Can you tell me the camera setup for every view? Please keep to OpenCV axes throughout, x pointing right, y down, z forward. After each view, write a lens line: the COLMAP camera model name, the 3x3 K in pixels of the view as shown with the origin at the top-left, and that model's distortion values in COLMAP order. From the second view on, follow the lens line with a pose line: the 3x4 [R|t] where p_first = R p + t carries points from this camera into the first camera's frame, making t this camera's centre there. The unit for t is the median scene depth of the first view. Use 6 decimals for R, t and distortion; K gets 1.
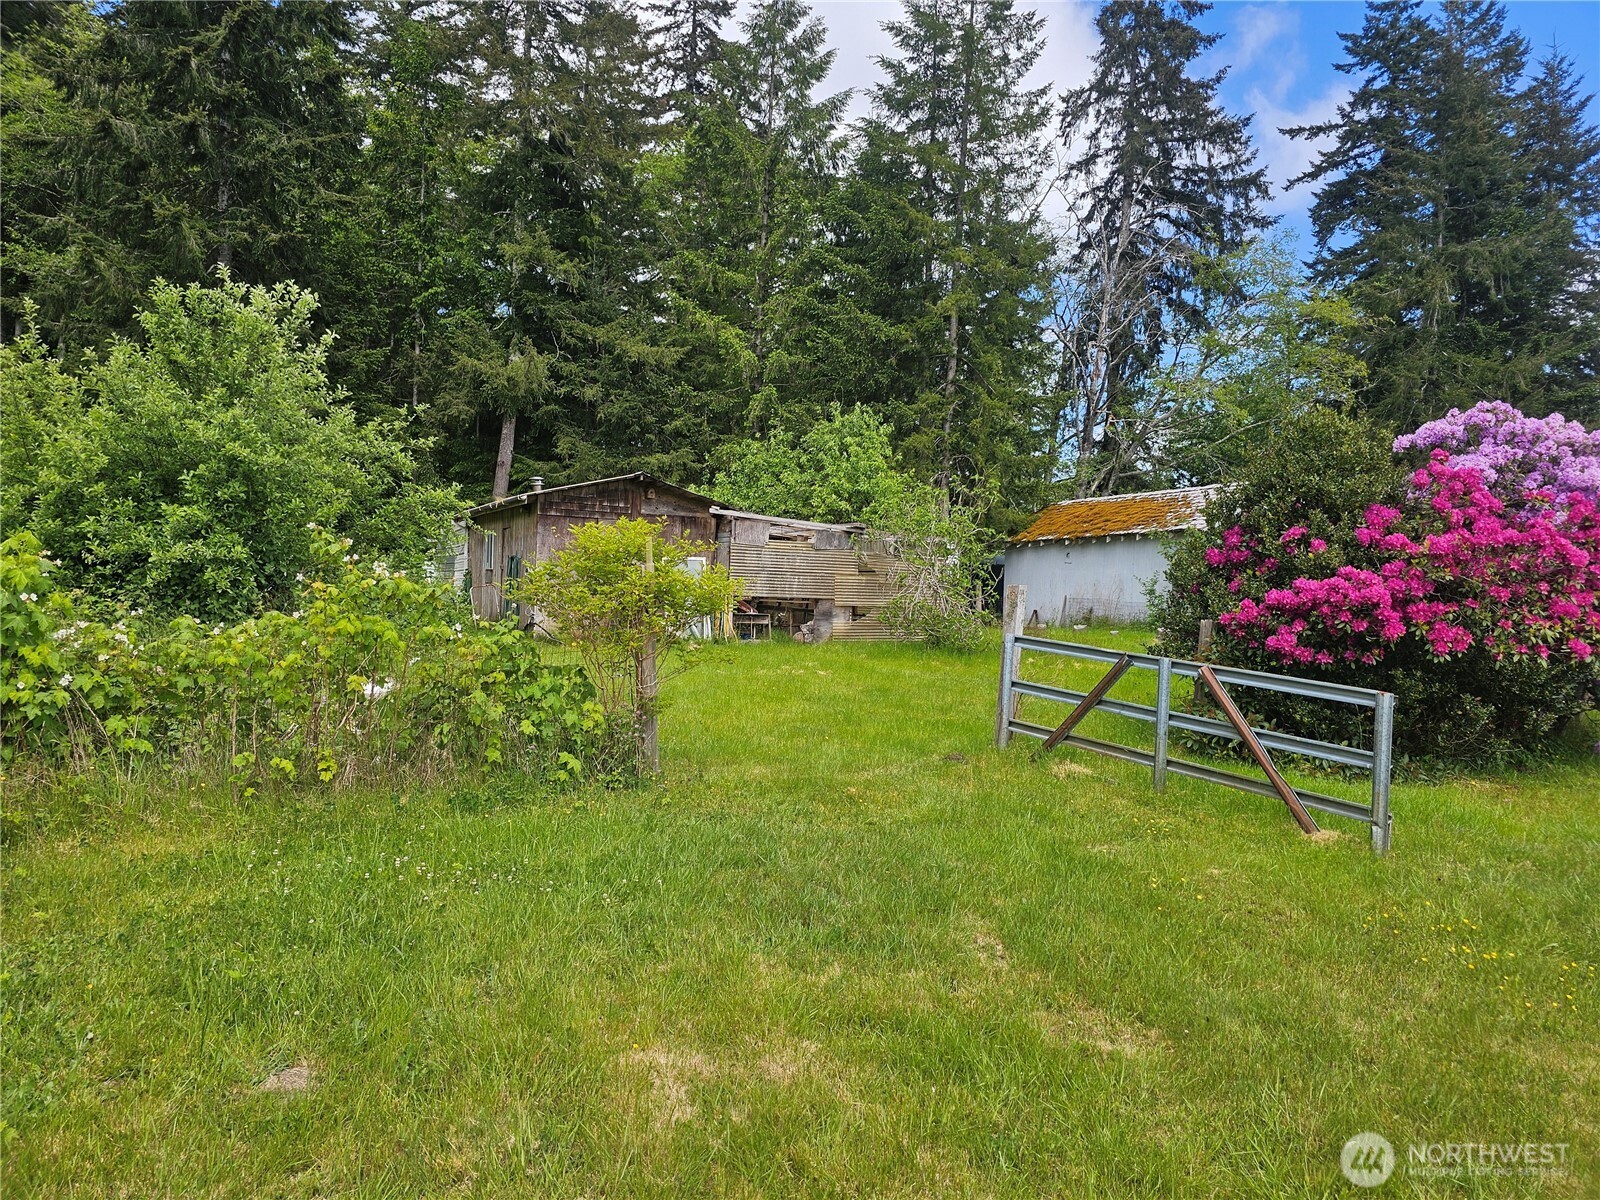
lens RADIAL K [[1057.0, 0, 819.2], [0, 1057.0, 593.3], [0, 0, 1]] dist [0.117623, -0.085593]
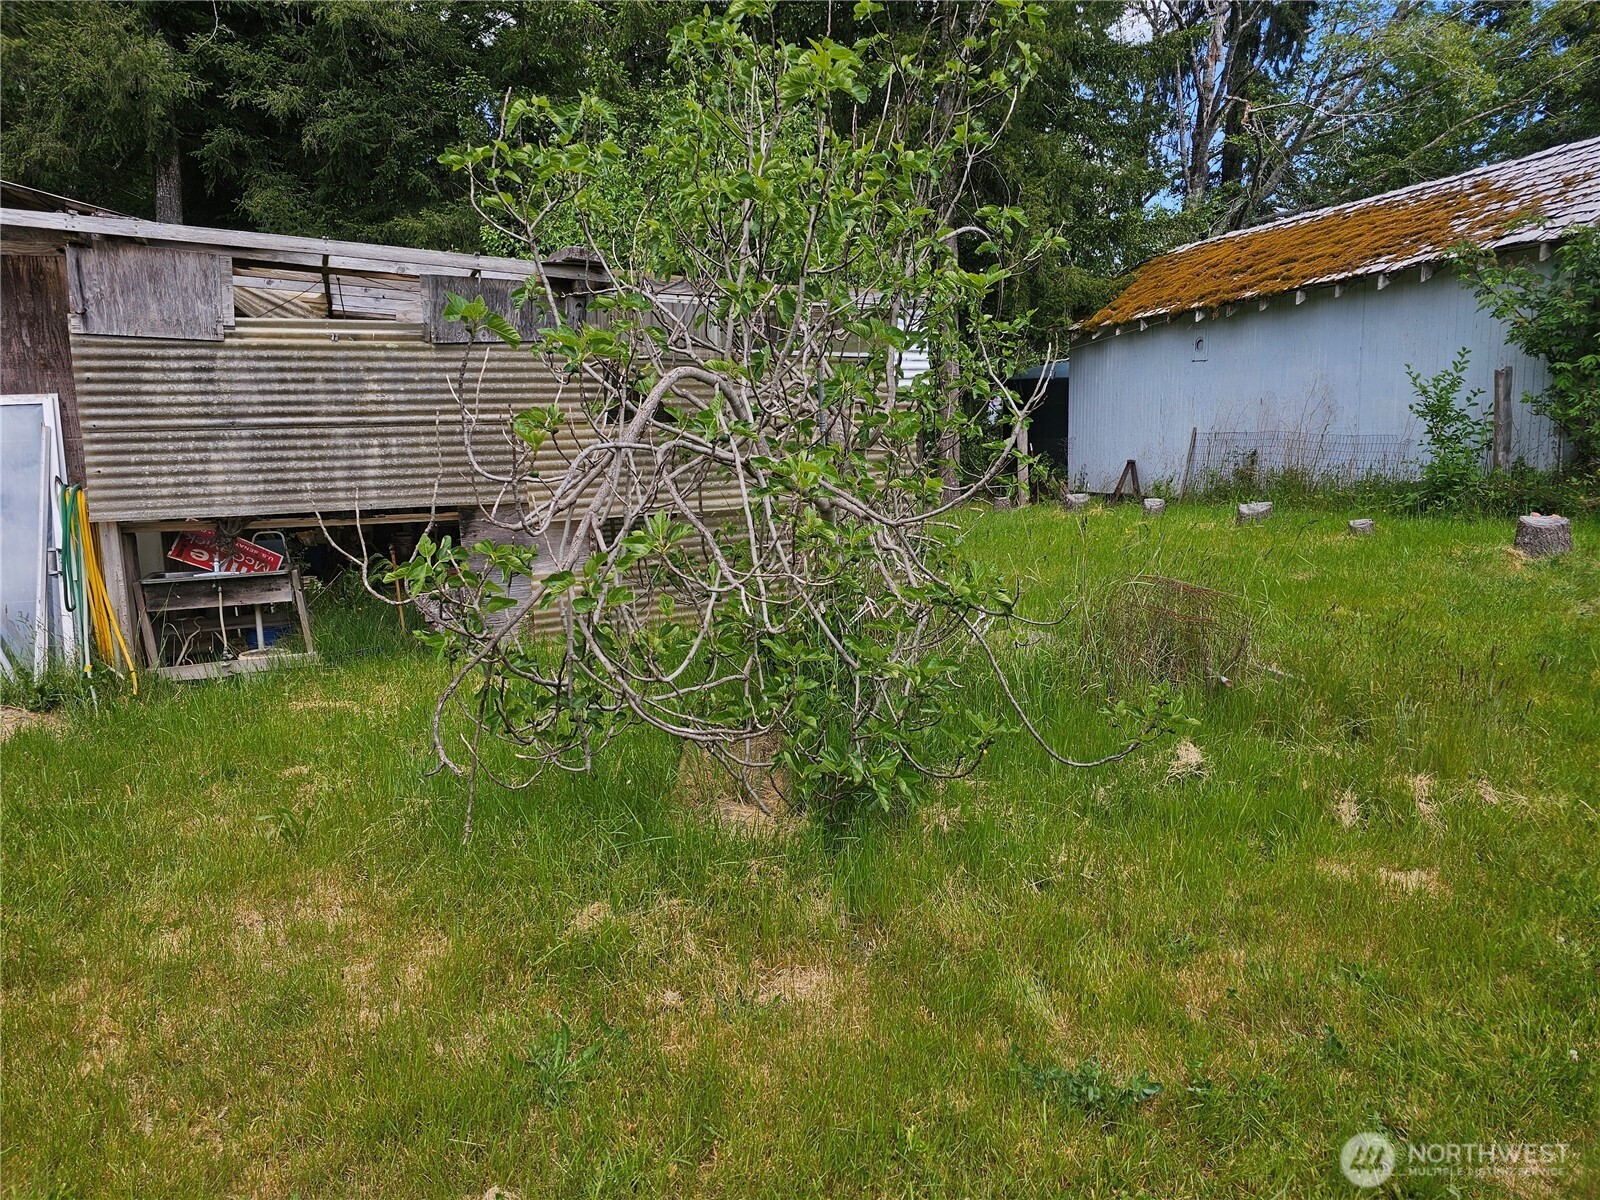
lens RADIAL K [[1087.2, 0, 800.0], [0, 1087.2, 600.0], [0, 0, 1]] dist [0.043067, -0.000669]
pose [[0.995822, -0.052451, -0.074743, 0.071051], [0.063145, 0.986853, 0.148775, -0.005692], [0.065957, -0.152873, 0.986042, 0.407047]]
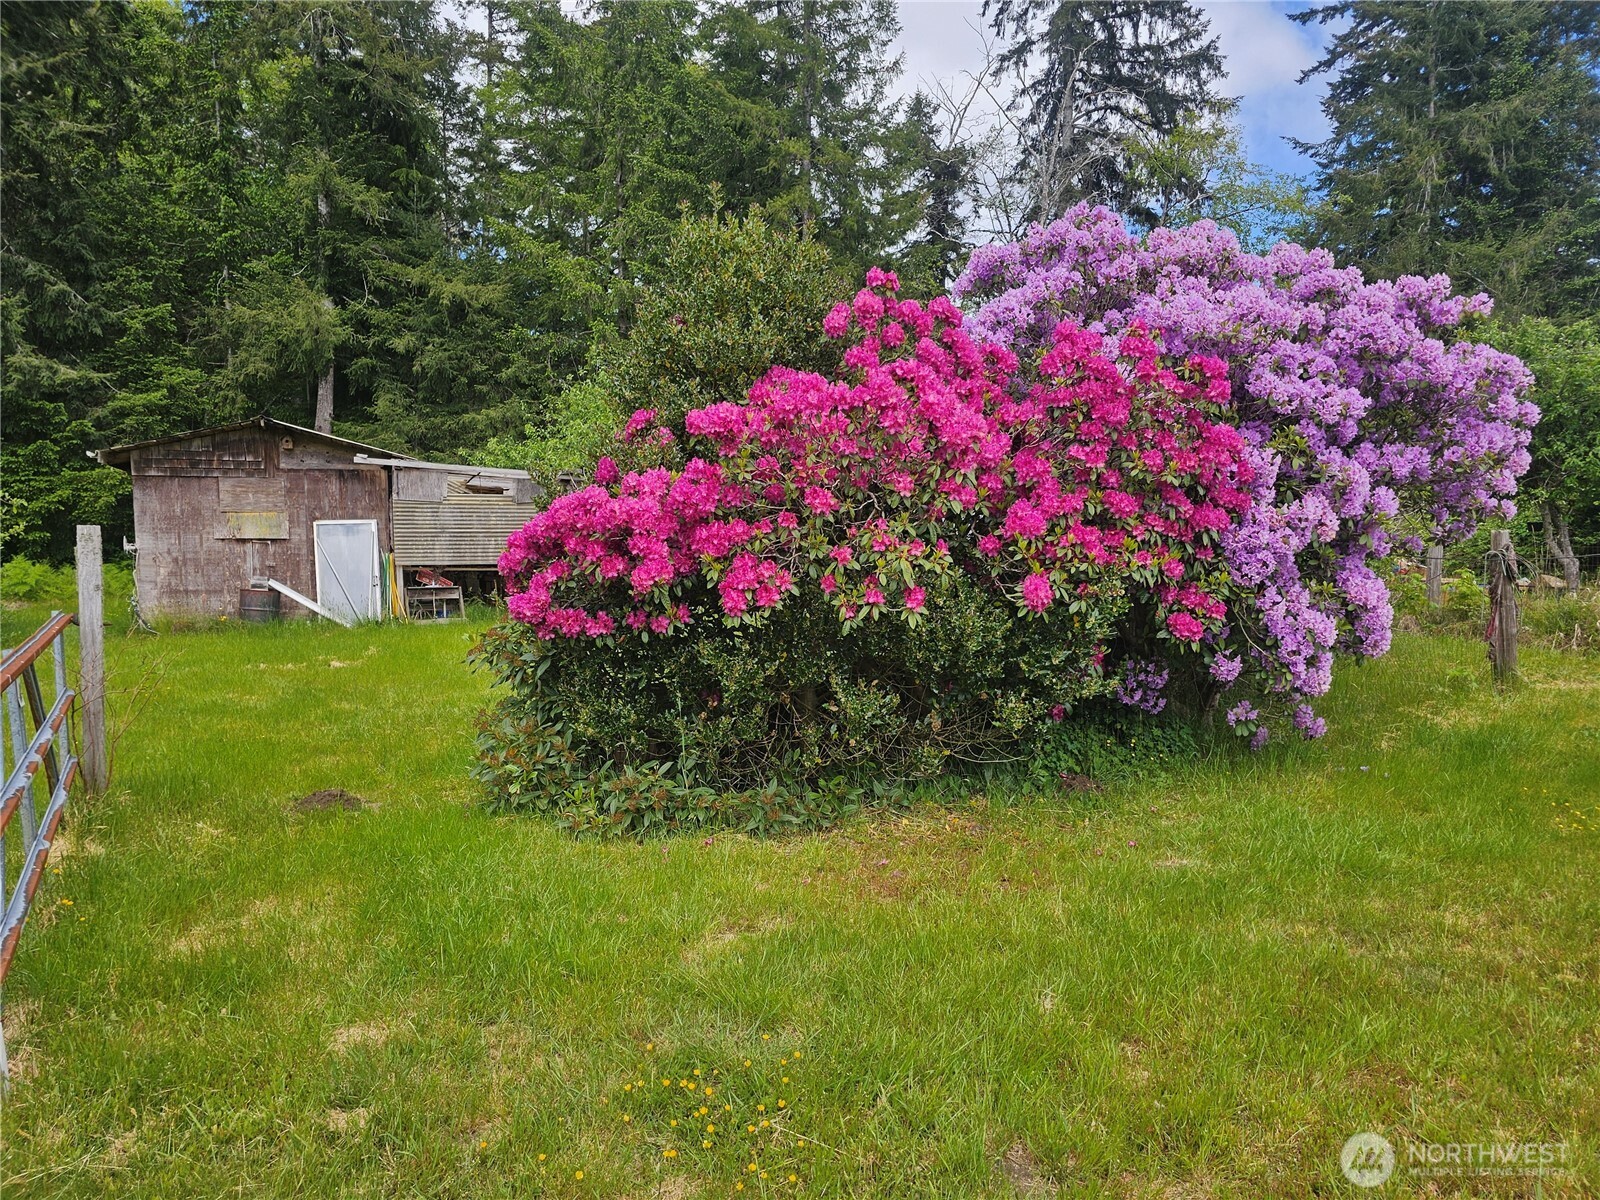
lens RADIAL K [[1087.2, 0, 800.0], [0, 1087.2, 600.0], [0, 0, 1]] dist [0.043067, -0.000669]
pose [[0.996423, -0.045744, -0.071057, 0.157610], [0.048338, 0.998209, 0.035231, 0.007822], [0.069318, -0.038540, 0.996850, 0.110456]]
